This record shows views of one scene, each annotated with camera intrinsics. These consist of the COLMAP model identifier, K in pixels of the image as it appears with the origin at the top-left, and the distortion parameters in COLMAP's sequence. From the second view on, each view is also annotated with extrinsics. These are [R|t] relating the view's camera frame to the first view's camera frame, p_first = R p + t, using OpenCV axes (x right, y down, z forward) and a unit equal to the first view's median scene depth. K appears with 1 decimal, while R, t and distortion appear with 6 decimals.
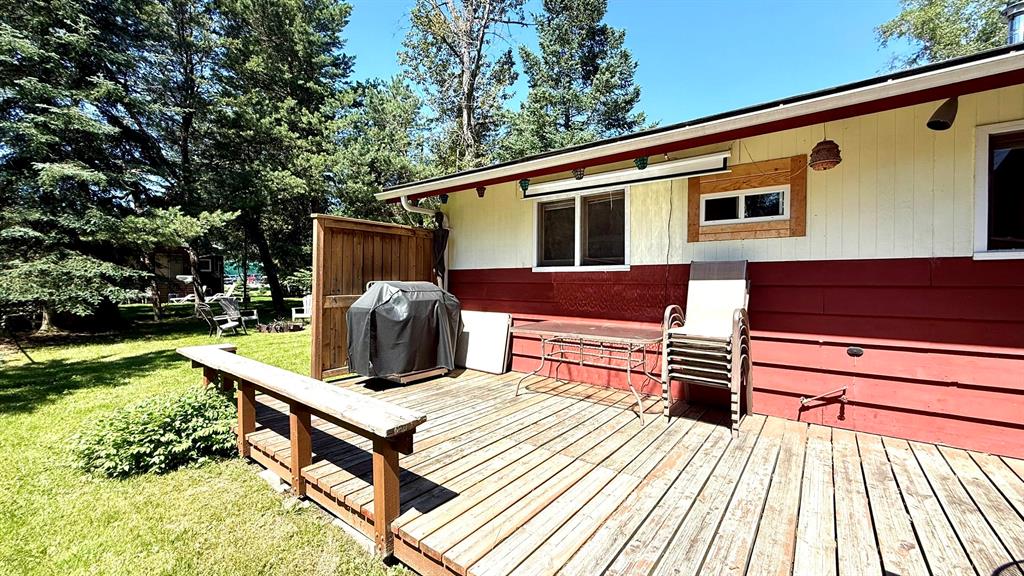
lens RADIAL K [[408.5, 0, 516.5], [0, 408.5, 288.4], [0, 0, 1]] dist [0.000350, -0.000120]
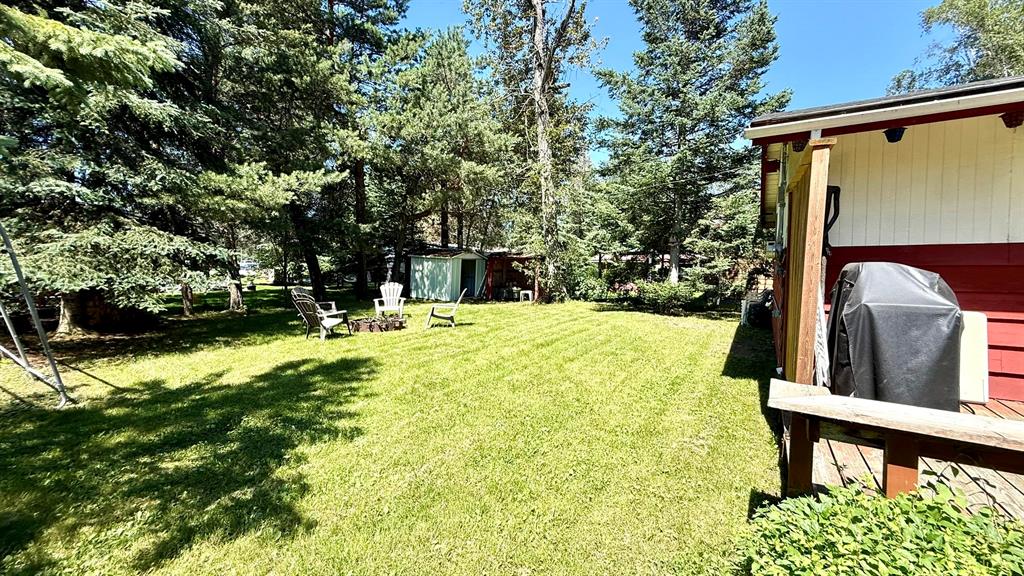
lens RADIAL K [[408.5, 0, 508.2], [0, 408.5, 284.0], [0, 0, 1]] dist [0.000350, -0.000120]
pose [[0.994319, 0.002413, 0.106414, -0.526317], [-0.004311, 0.999836, 0.017613, 0.003868], [-0.106354, -0.017972, 0.994166, 0.247365]]
